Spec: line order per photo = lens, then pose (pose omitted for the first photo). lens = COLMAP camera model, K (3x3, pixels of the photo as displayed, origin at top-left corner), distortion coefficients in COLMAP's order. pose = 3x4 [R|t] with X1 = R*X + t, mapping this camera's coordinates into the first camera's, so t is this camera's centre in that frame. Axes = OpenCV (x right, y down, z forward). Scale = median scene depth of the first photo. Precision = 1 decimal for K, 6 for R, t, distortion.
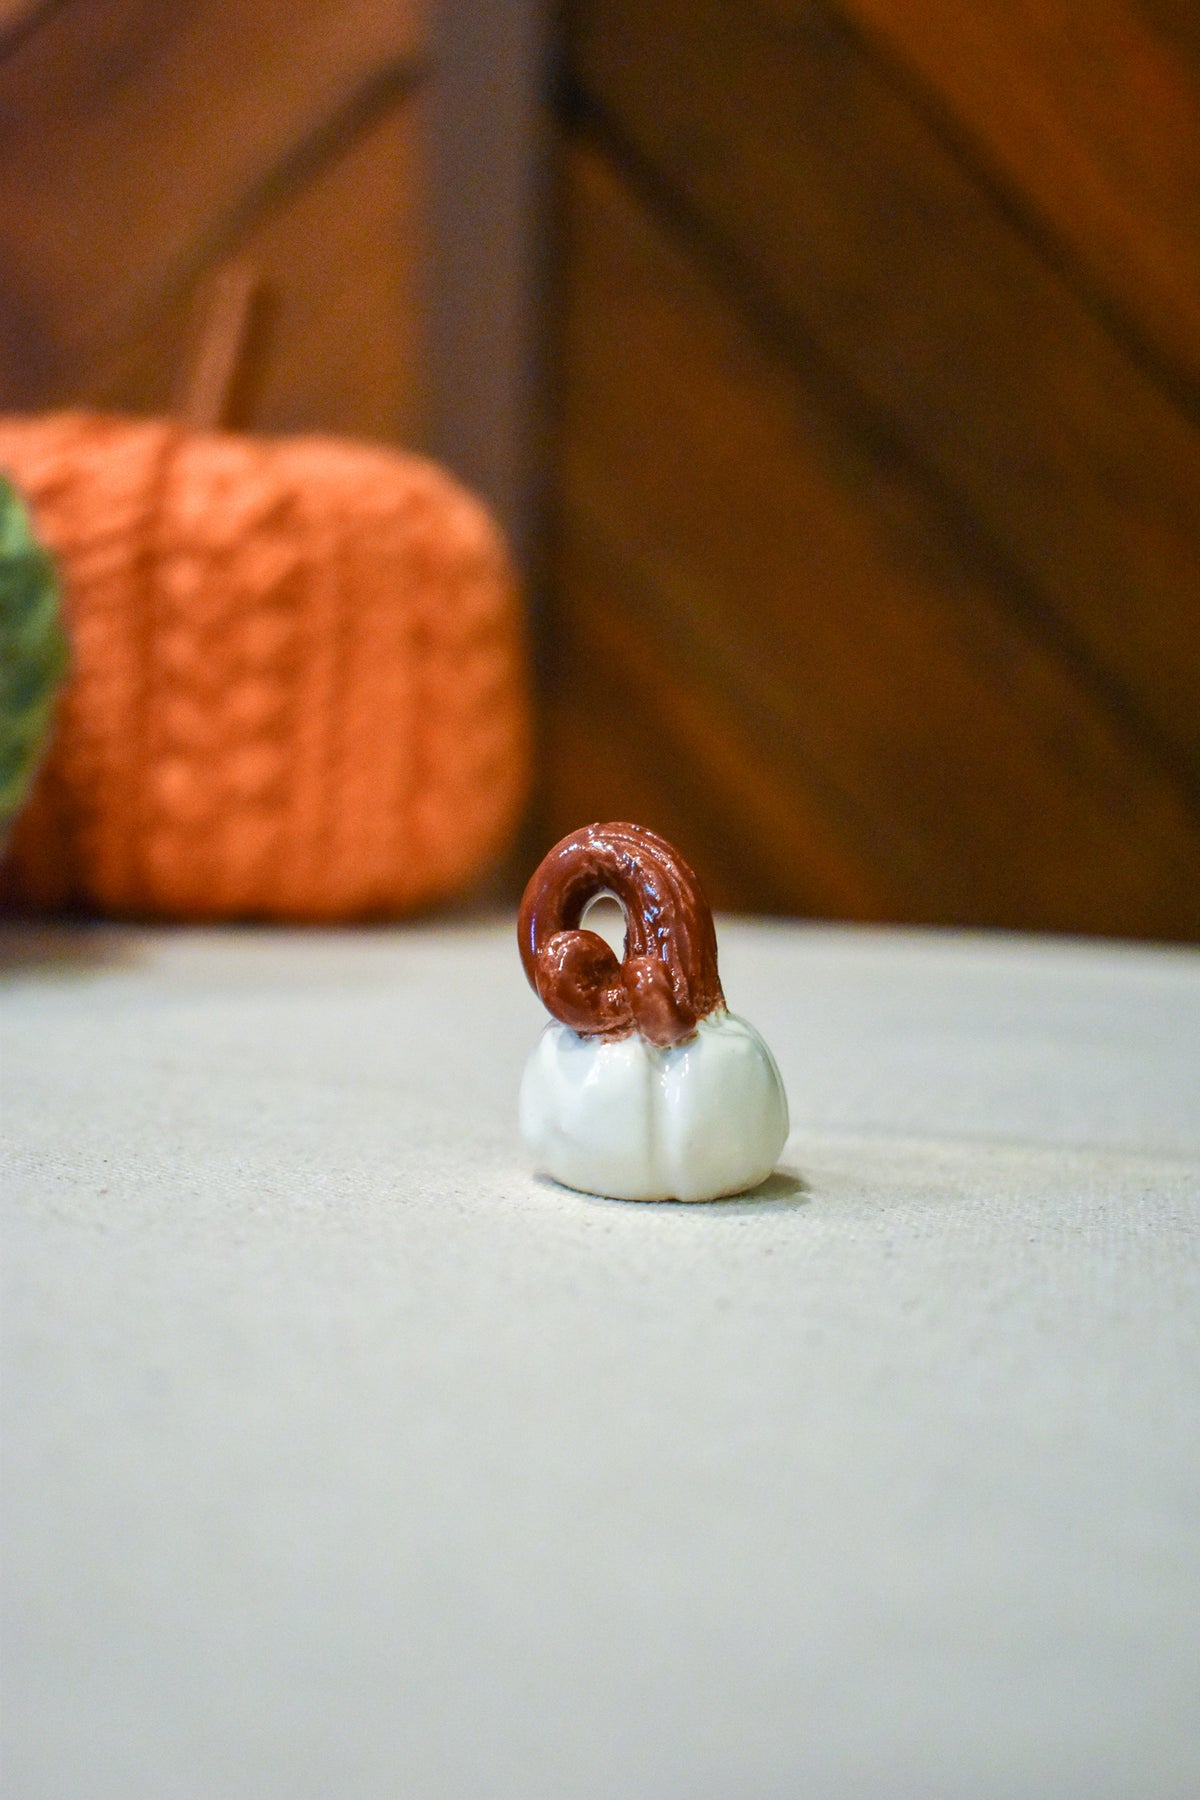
lens RADIAL K [[2486.8, 0, 600.0], [0, 2486.8, 900.0], [0, 0, 1]] dist [-0.037222, -0.019989]
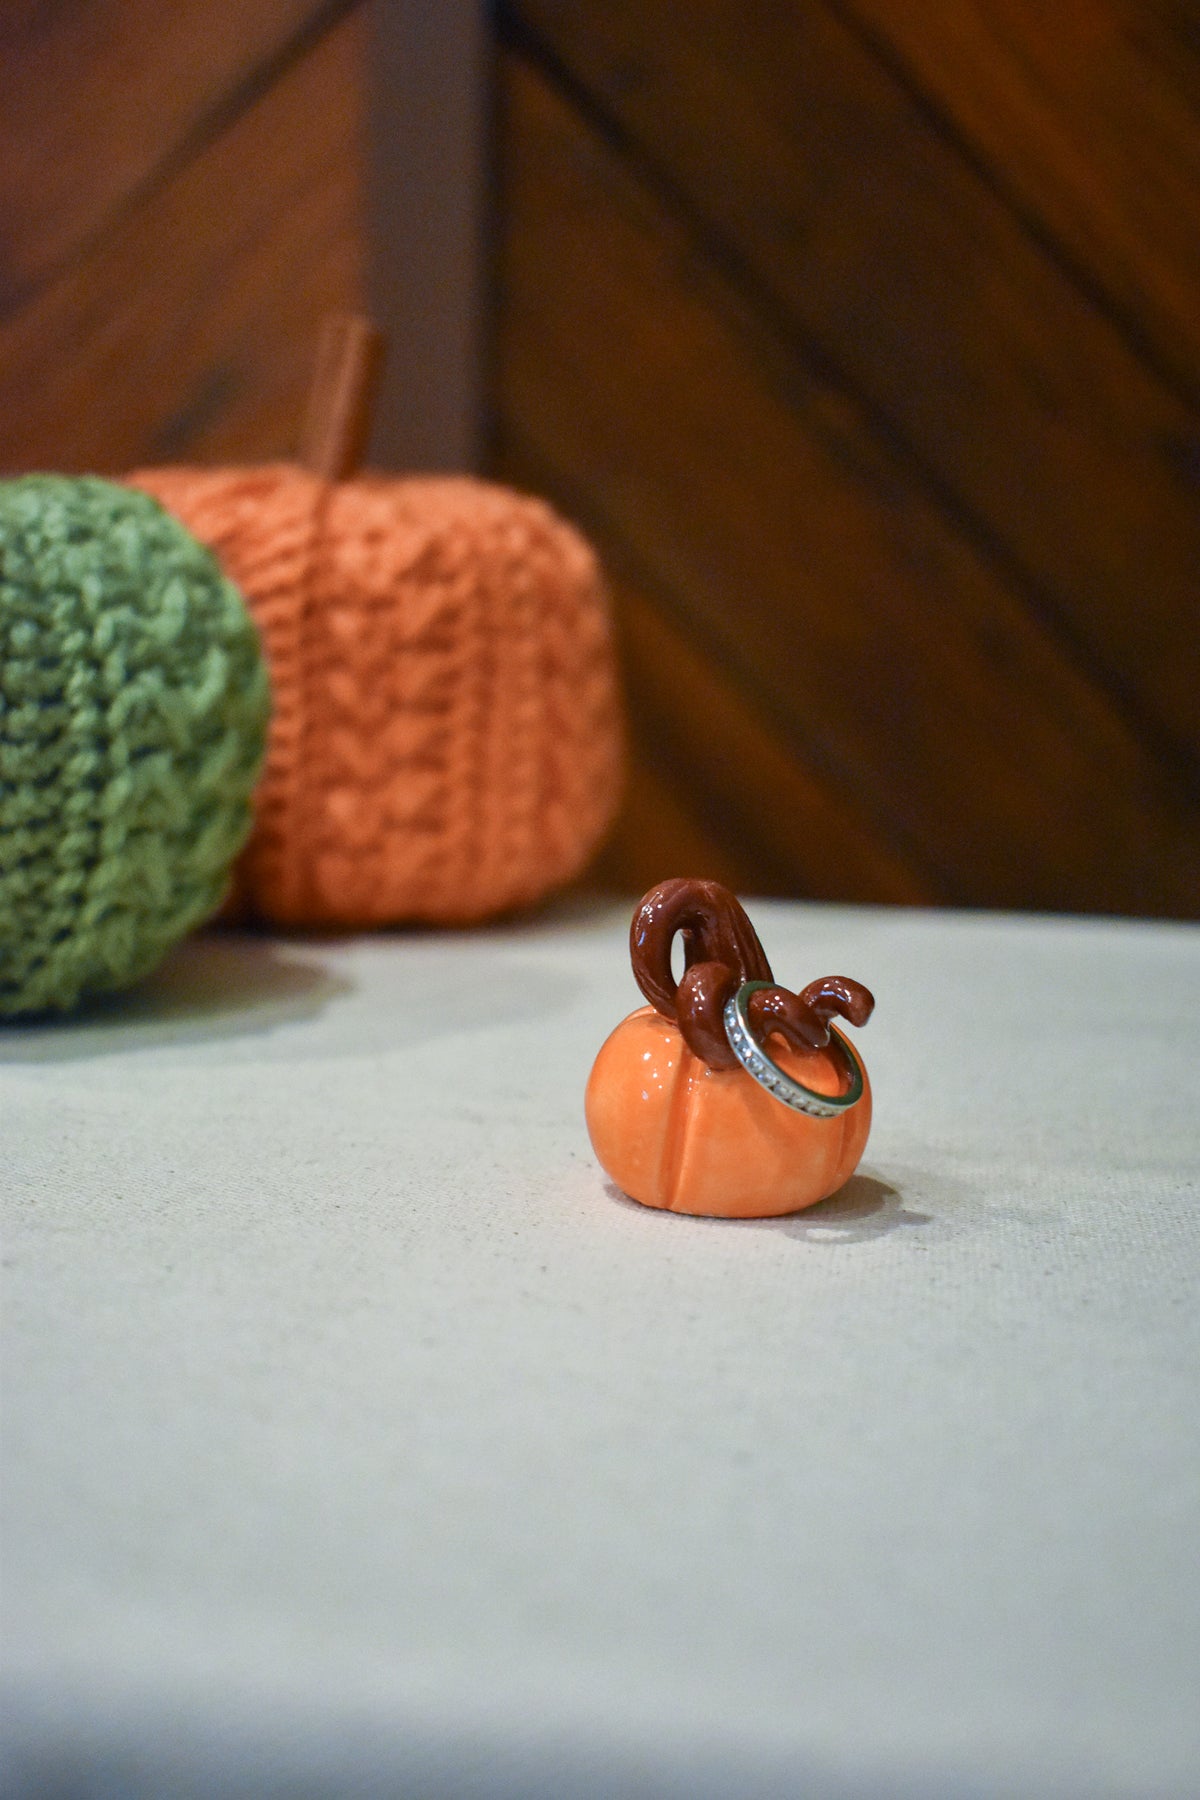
lens RADIAL K [[2502.6, 0, 600.0], [0, 2502.6, 900.0], [0, 0, 1]] dist [-0.052628, -0.005590]
pose [[0.997903, -0.025868, 0.059340, -0.122549], [0.022135, 0.997786, 0.062718, -0.073518], [-0.060831, -0.061273, 0.996266, -0.121688]]
